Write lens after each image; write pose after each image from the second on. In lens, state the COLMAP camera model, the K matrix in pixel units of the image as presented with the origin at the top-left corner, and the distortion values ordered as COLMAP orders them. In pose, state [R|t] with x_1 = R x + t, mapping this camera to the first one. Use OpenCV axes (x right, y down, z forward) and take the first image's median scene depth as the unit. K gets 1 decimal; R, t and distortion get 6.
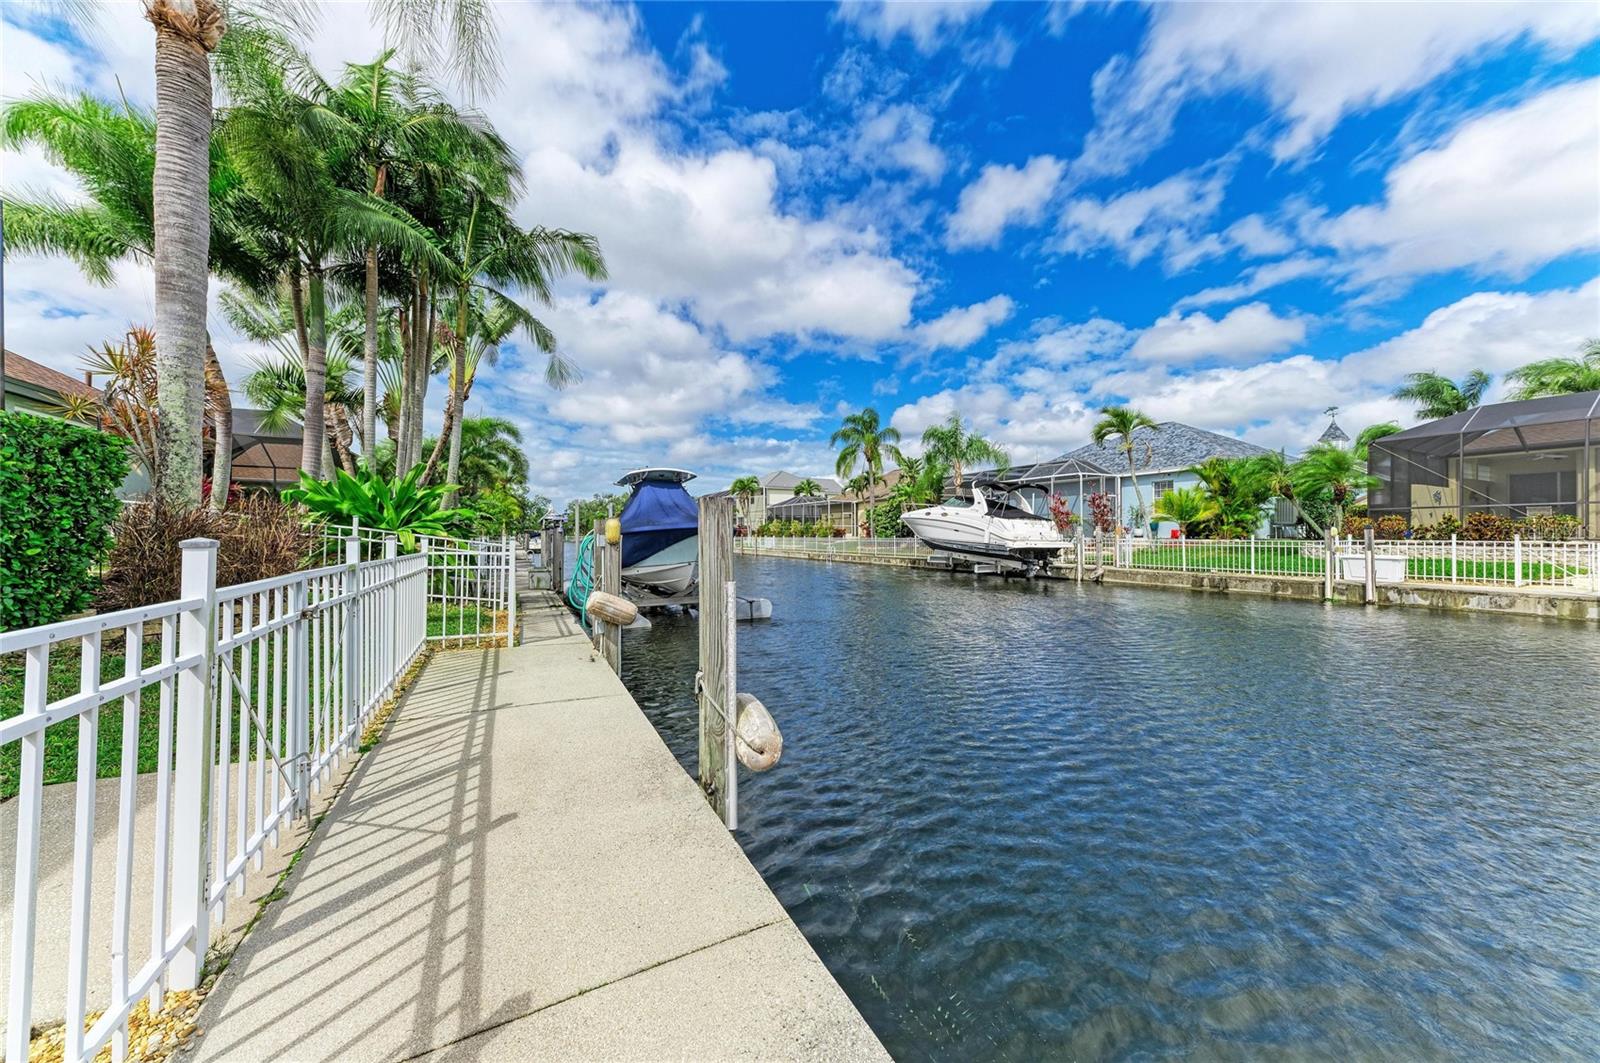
lens RADIAL K [[548.9, 0, 800.0], [0, 548.9, 531.5], [0, 0, 1]] dist [0.000469, -0.000011]
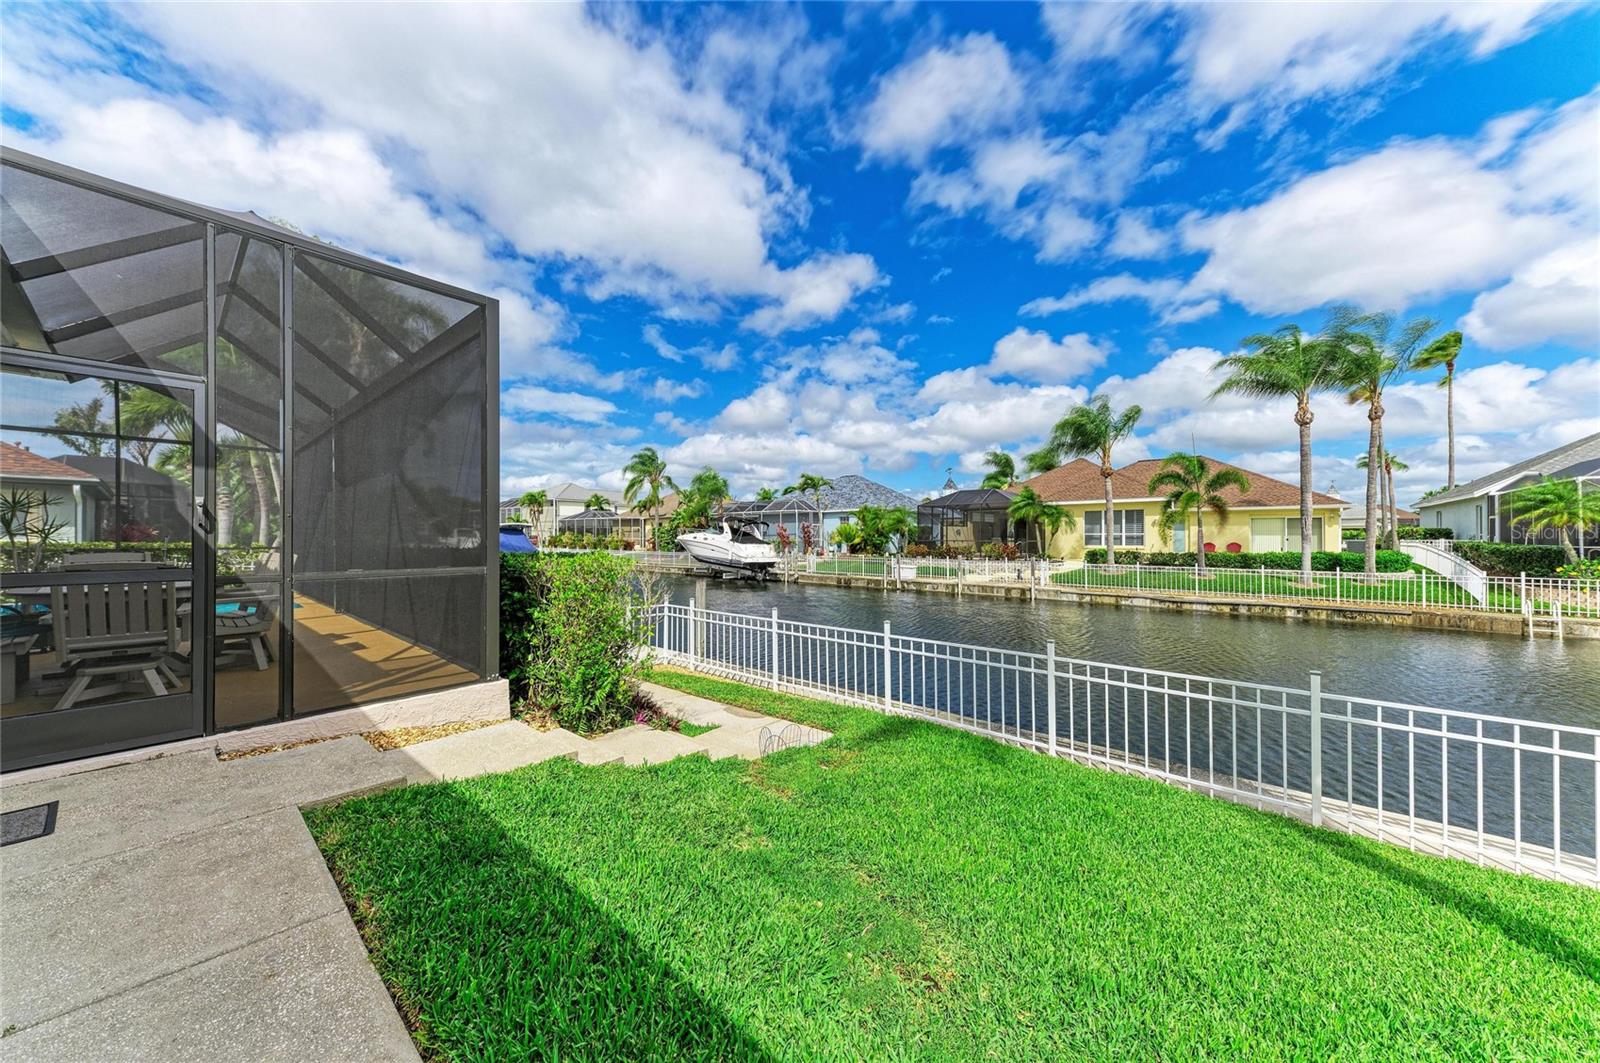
lens RADIAL K [[548.9, 0, 800.0], [0, 548.9, 531.5], [0, 0, 1]] dist [0.000469, -0.000011]
pose [[0.929417, 0.002964, 0.369019, -0.042577], [-0.002162, 0.999994, -0.002586, -0.046447], [-0.369024, 0.001606, 0.929418, -0.445838]]
